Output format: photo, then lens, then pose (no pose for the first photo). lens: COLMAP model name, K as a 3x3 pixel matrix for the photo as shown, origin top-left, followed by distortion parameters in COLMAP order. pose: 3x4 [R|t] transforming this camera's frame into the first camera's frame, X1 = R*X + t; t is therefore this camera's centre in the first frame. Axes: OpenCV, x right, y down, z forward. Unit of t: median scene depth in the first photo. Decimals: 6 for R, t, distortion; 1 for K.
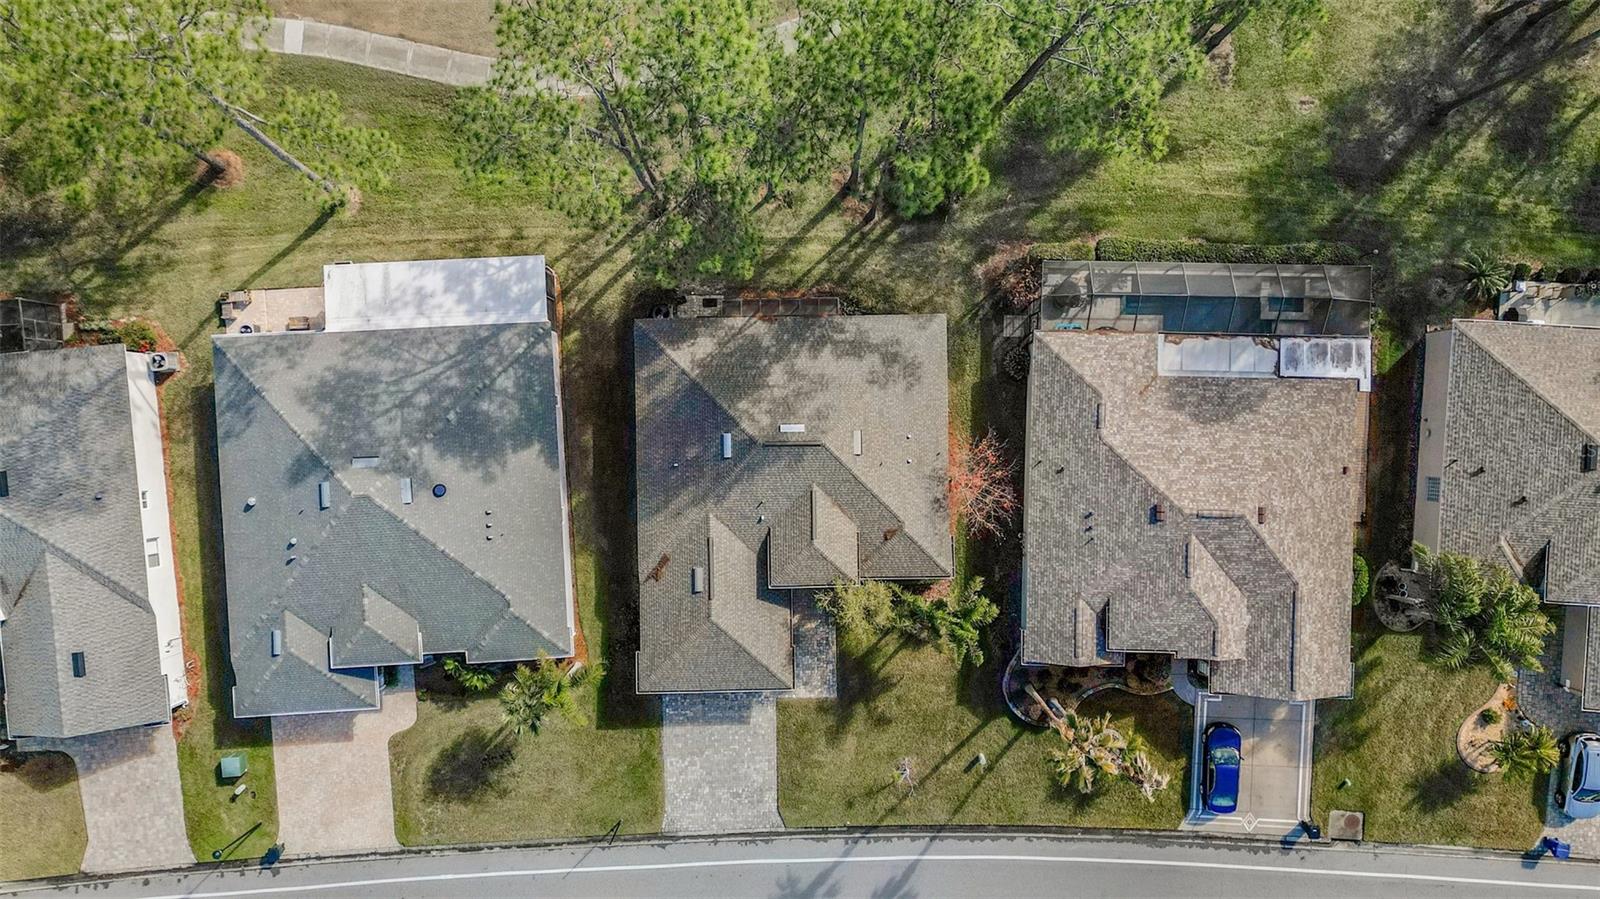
lens RADIAL K [[1113.5, 0, 800.0], [0, 1113.5, 449.5], [0, 0, 1]] dist [0.065569, -0.069577]
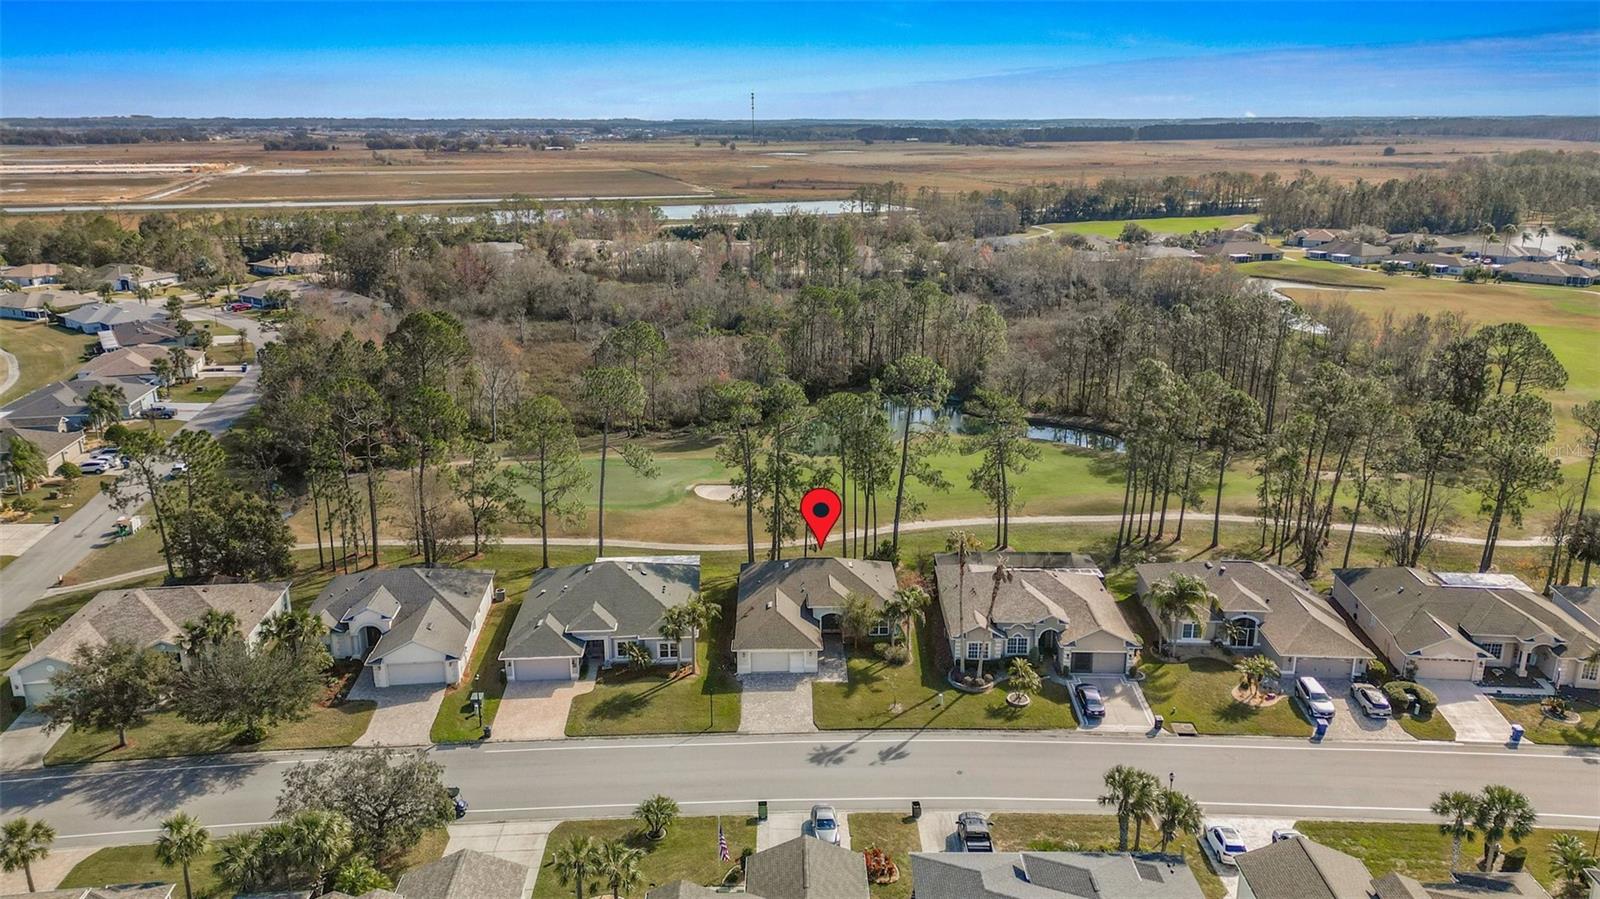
lens RADIAL K [[1113.5, 0, 800.0], [0, 1113.5, 449.5], [0, 0, 1]] dist [0.065569, -0.069577]
pose [[0.999953, -0.009135, 0.003130, -0.040253], [0.005489, 0.271014, -0.962560, 1.712228], [0.007945, 0.962532, 0.271051, 0.219579]]
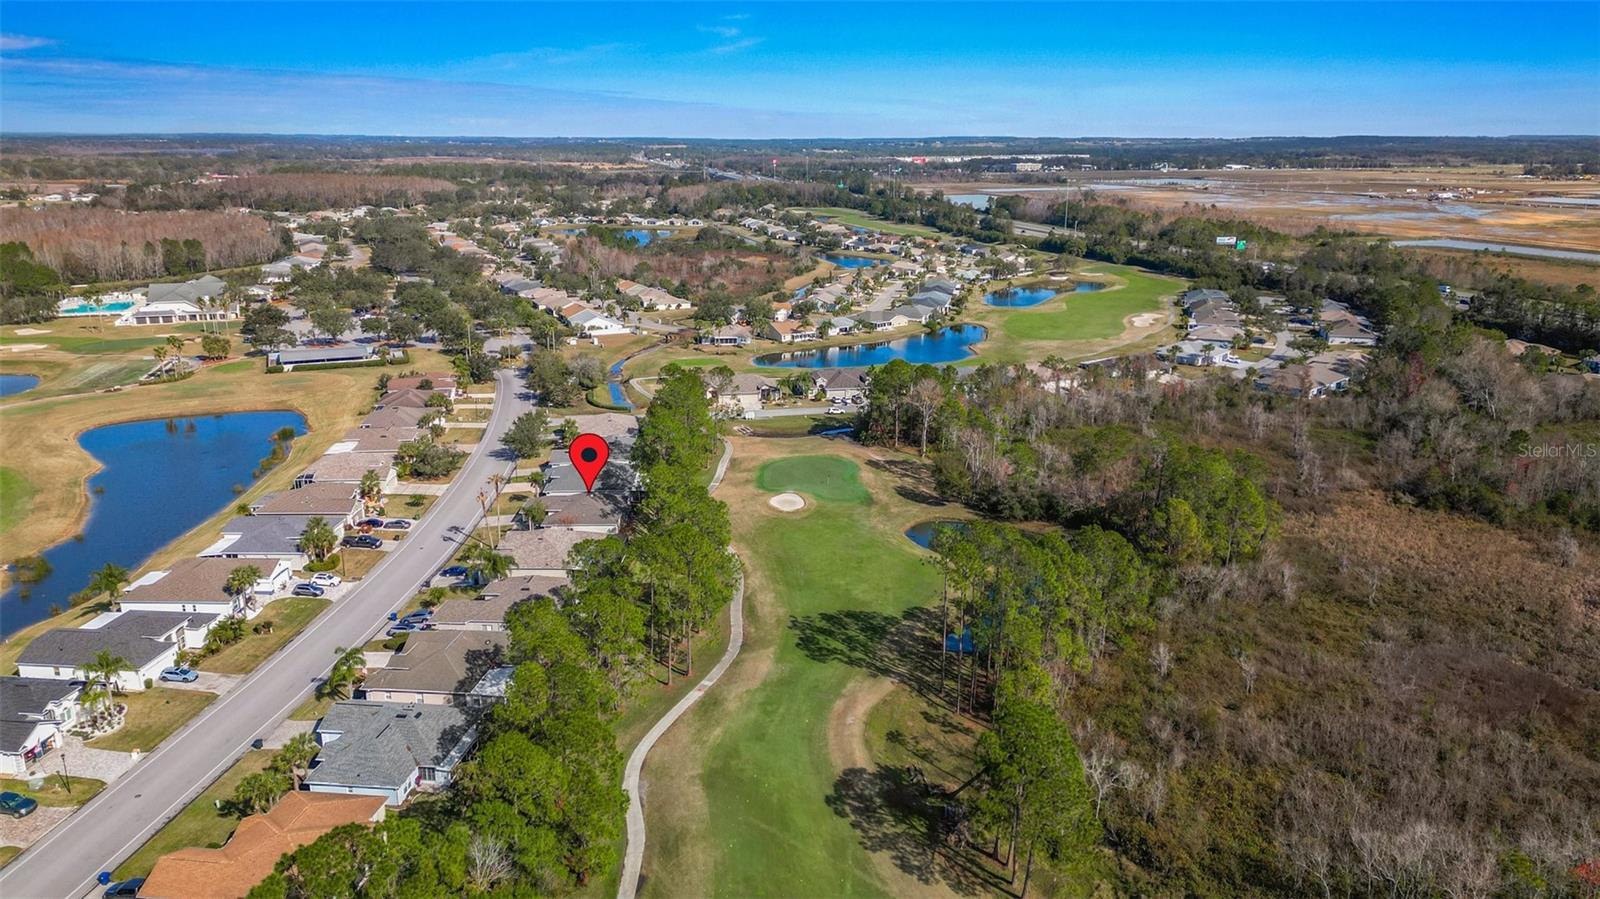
lens RADIAL K [[1113.5, 0, 800.0], [0, 1113.5, 449.5], [0, 0, 1]] dist [0.065569, -0.069577]
pose [[-0.025981, 0.263668, -0.964263, 3.194918], [-0.999642, -0.013072, 0.023360, -0.721471], [-0.006446, 0.964525, 0.263913, -0.136135]]
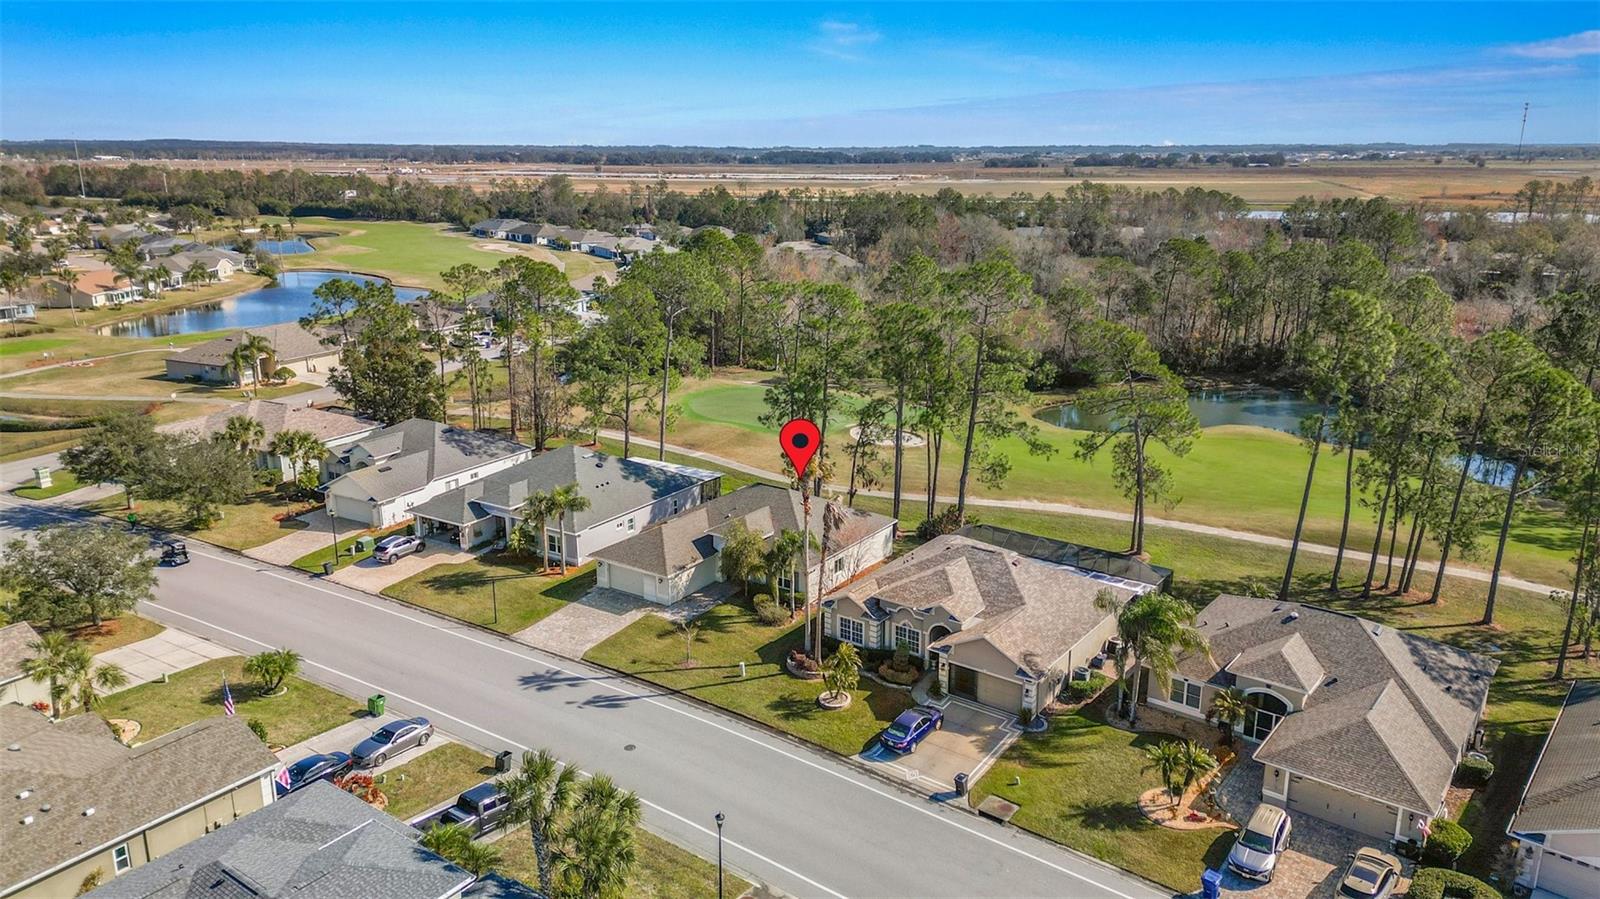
lens RADIAL K [[1113.5, 0, 800.0], [0, 1113.5, 449.5], [0, 0, 1]] dist [0.065569, -0.069577]
pose [[0.819148, 0.147153, -0.554384, 0.824563], [-0.573555, 0.200801, -0.794175, 1.128750], [-0.005545, 0.968517, 0.248886, 0.478507]]
